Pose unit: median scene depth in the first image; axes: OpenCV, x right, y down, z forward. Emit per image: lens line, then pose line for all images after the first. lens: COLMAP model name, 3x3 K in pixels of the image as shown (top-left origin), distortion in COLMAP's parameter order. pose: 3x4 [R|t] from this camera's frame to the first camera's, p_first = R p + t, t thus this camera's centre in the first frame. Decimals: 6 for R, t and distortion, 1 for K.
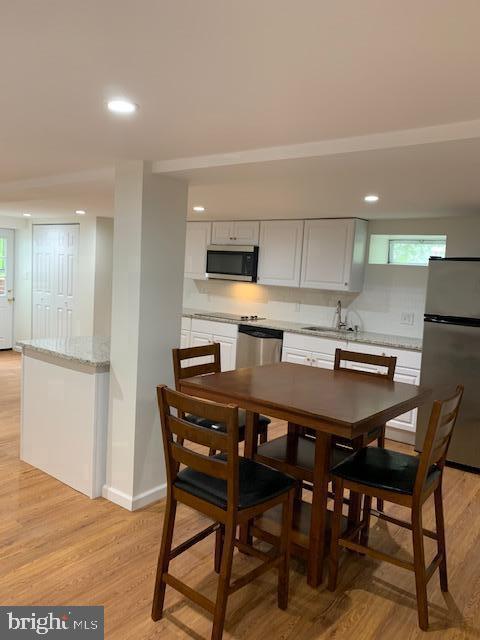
lens RADIAL K [[490.2, 0, 244.3], [0, 490.2, 313.6], [0, 0, 1]] dist [0.035890, -0.039824]
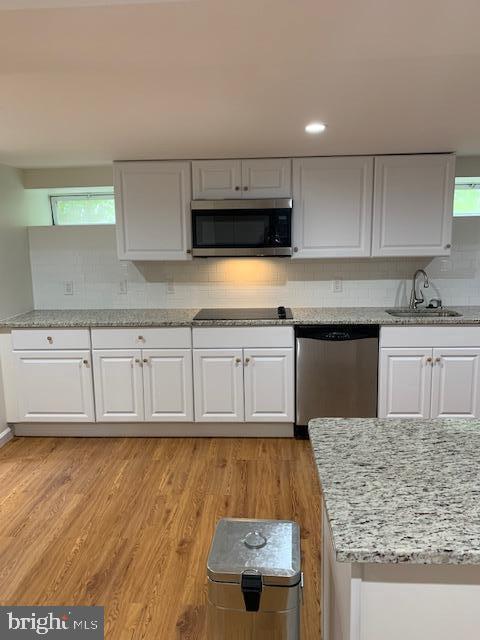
lens RADIAL K [[490.2, 0, 239.4], [0, 490.2, 310.7], [0, 0, 1]] dist [0.035890, -0.039824]
pose [[0.812868, -0.160334, 0.559946, -0.429822], [0.116338, 0.986687, 0.113639, -0.078353], [-0.570711, -0.027231, 0.820699, 0.535163]]
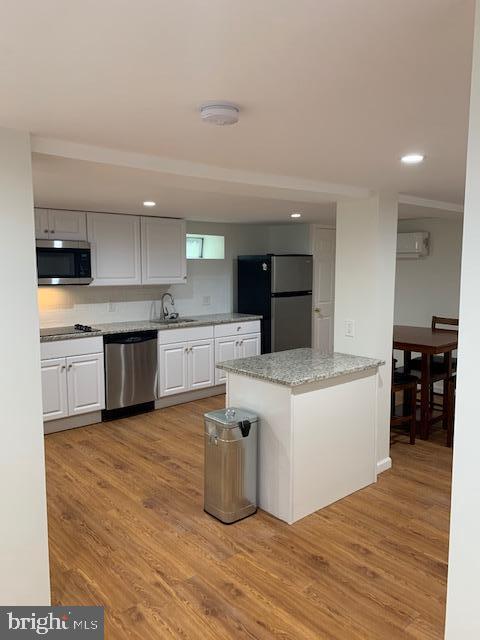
lens RADIAL K [[490.2, 0, 244.3], [0, 490.2, 320.0], [0, 0, 1]] dist [0.035890, -0.039824]
pose [[0.179988, -0.169560, 0.968945, -0.811817], [0.096734, 0.983308, 0.154105, -0.115196], [-0.978901, 0.065993, 0.193386, 0.606559]]
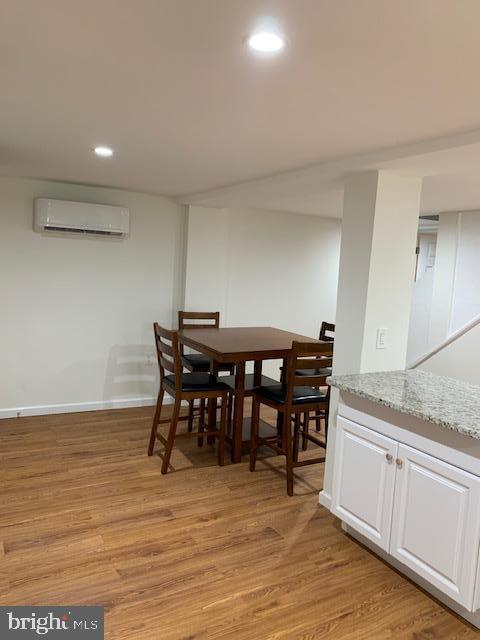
lens RADIAL K [[490.2, 0, 237.4], [0, 490.2, 318.6], [0, 0, 1]] dist [0.035890, -0.039824]
pose [[-0.922361, -0.149594, 0.356191, -0.175062], [-0.077047, 0.974695, 0.209841, -0.106536], [-0.378569, 0.166106, -0.910546, 1.134146]]
